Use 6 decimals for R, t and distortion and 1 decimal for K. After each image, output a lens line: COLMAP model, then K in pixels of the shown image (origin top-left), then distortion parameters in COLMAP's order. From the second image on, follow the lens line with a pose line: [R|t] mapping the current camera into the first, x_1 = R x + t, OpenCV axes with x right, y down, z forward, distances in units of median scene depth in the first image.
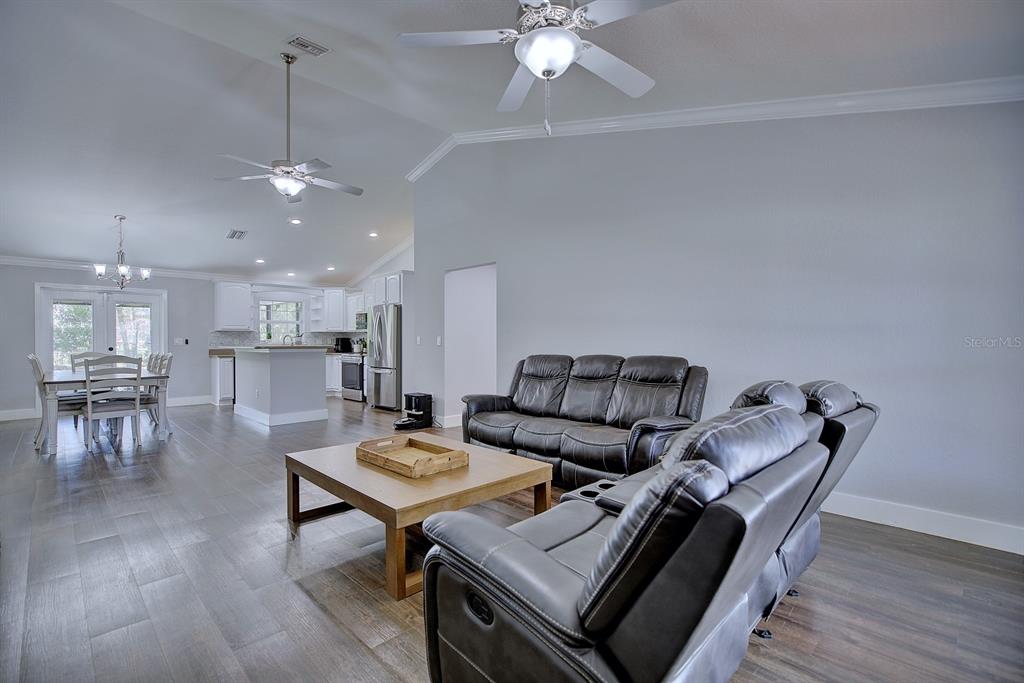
lens RADIAL K [[469.4, 0, 515.9], [0, 469.4, 340.7], [0, 0, 1]] dist [-0.002085, -0.000254]
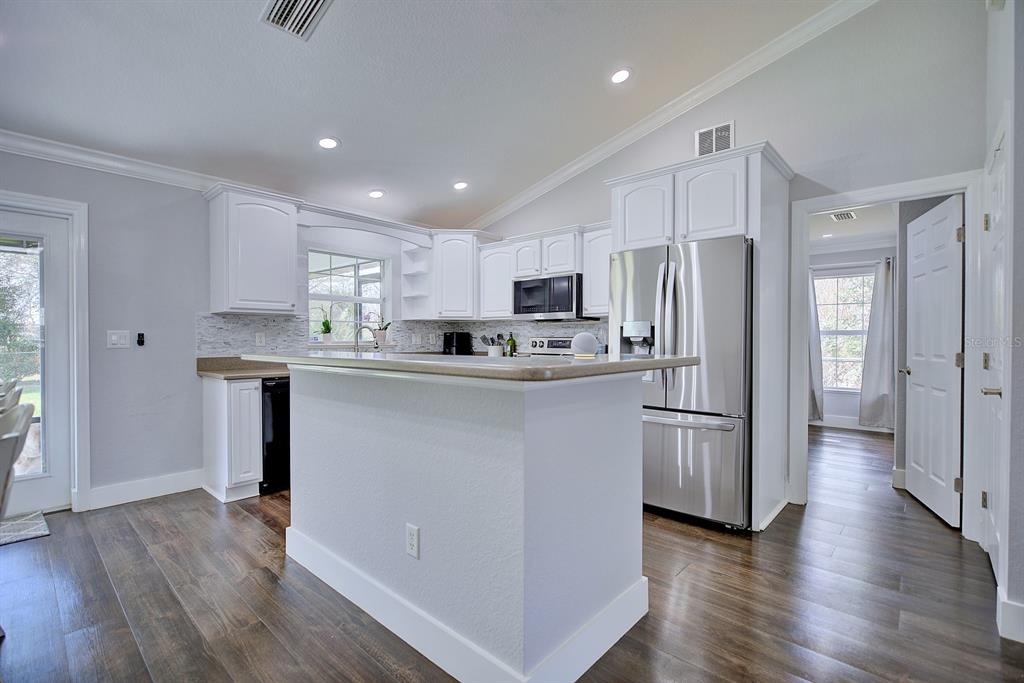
lens RADIAL K [[469.4, 0, 513.1], [0, 469.4, 341.6], [0, 0, 1]] dist [-0.002085, -0.000254]
pose [[0.998844, 0.003418, 0.047945, -0.390329], [-0.003745, 0.999970, 0.006740, 0.000324], [-0.047921, -0.006912, 0.998827, 0.565439]]
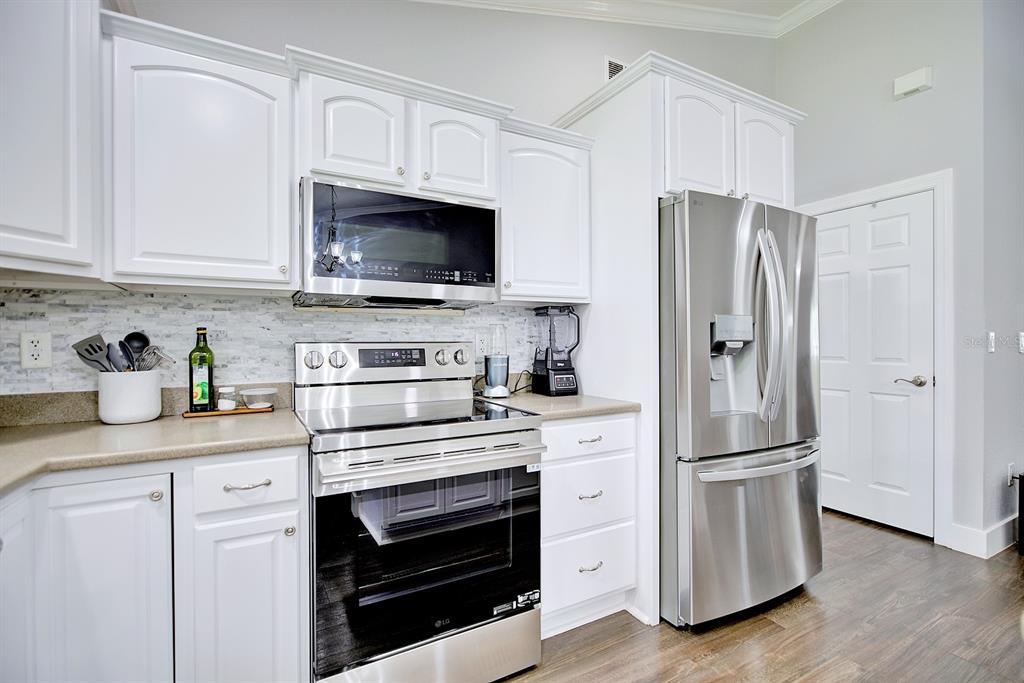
lens RADIAL K [[469.4, 0, 512.6], [0, 469.4, 341.7], [0, 0, 1]] dist [-0.002085, -0.000254]
pose [[0.275954, 0.002582, 0.961167, -0.514460], [0.003847, 0.999985, -0.003791, -0.000291], [-0.961163, 0.004744, 0.275941, 0.954845]]
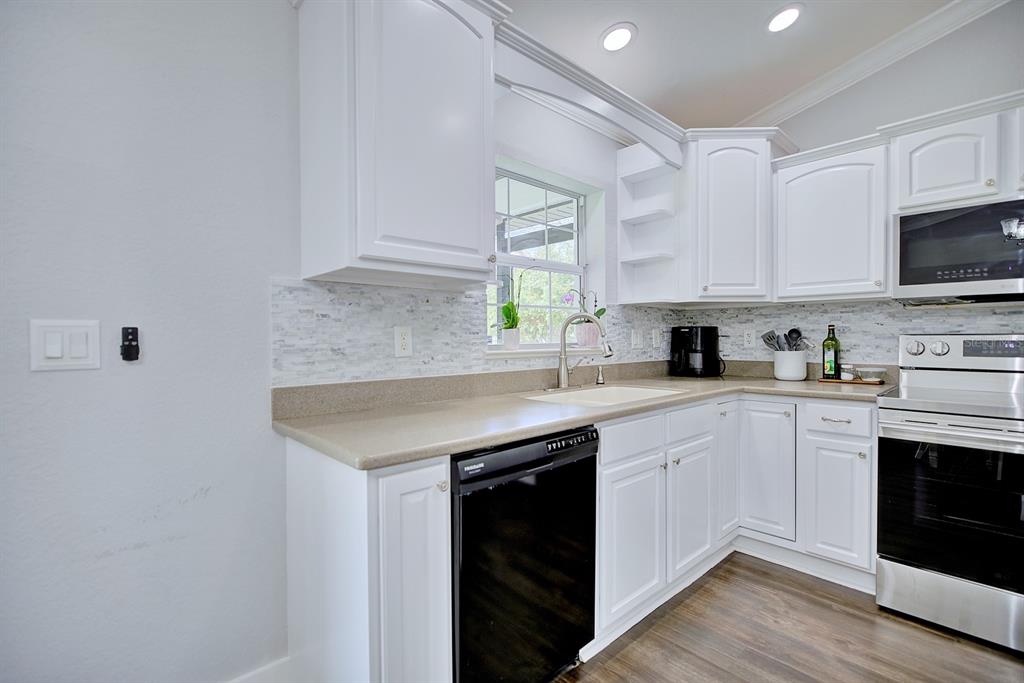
lens RADIAL K [[469.4, 0, 509.6], [0, 469.4, 340.9], [0, 0, 1]] dist [-0.002085, -0.000254]
pose [[0.999107, -0.000608, -0.042242, -0.555680], [0.000917, 0.999973, 0.007304, 0.000456], [0.042236, -0.007336, 0.999081, 0.825744]]
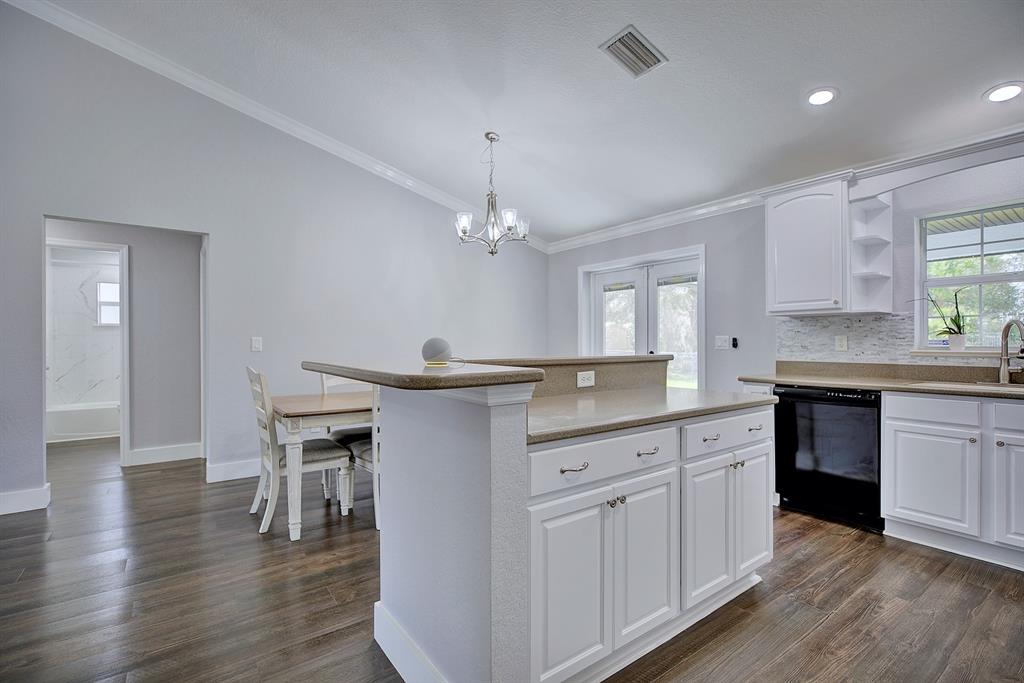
lens RADIAL K [[469.4, 0, 514.1], [0, 469.4, 342.4], [0, 0, 1]] dist [-0.002085, -0.000254]
pose [[-0.151807, 0.004088, -0.988402, -0.183153], [-0.000145, 0.999991, 0.004158, -0.000079], [0.988410, 0.000775, -0.151805, 0.814479]]
